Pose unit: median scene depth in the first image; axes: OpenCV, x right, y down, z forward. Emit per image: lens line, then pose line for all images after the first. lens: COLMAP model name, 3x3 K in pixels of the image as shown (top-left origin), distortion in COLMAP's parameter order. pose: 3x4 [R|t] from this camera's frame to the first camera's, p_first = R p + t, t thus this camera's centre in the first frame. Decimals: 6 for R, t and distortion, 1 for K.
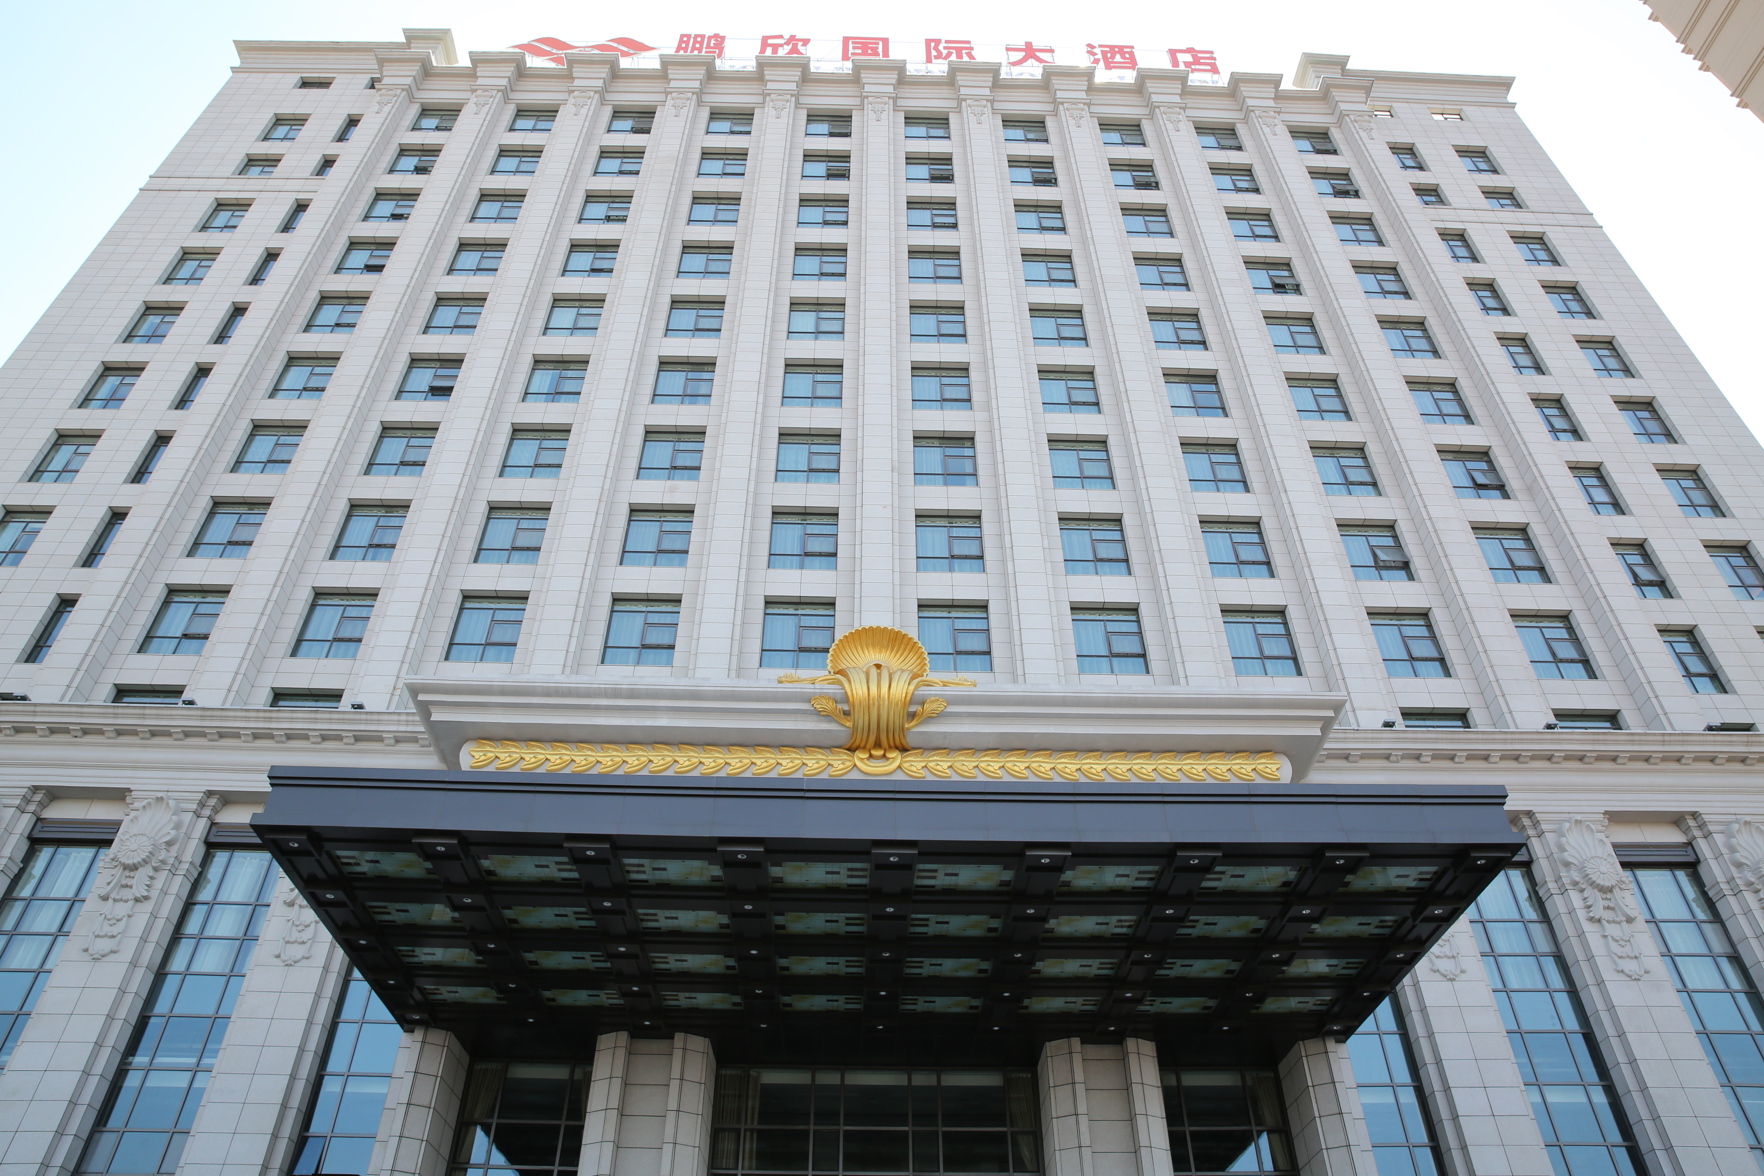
lens RADIAL K [[1199.8, 0, 880.8], [0, 1199.8, 586.9], [0, 0, 1]] dist [-0.073728, 0.015524]
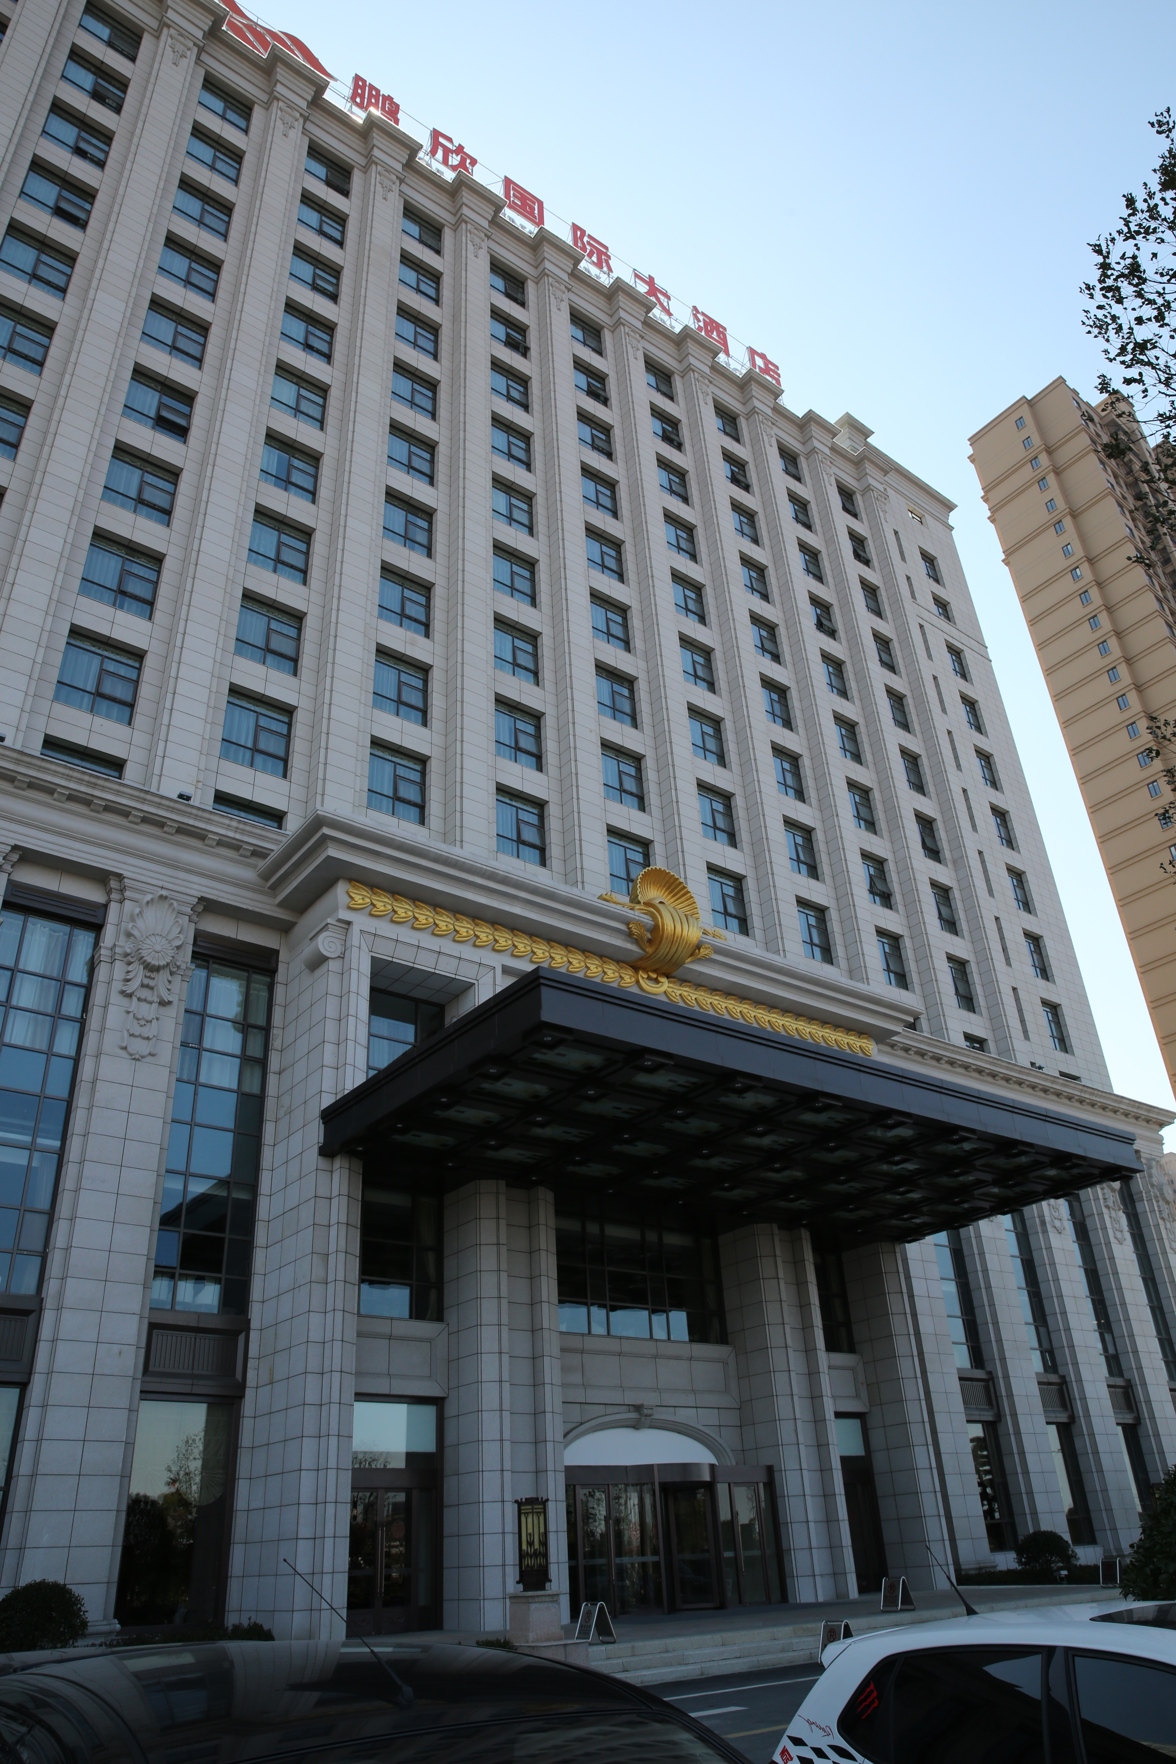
lens RADIAL K [[1199.8, 0, 658.3], [0, 1199.8, 872.5], [0, 0, 1]] dist [-0.073728, 0.015524]
pose [[0.797602, 0.268092, 0.540330, -0.297919], [-0.343067, 0.938424, 0.040803, -0.005710], [-0.496120, -0.217914, 0.840463, -0.005931]]
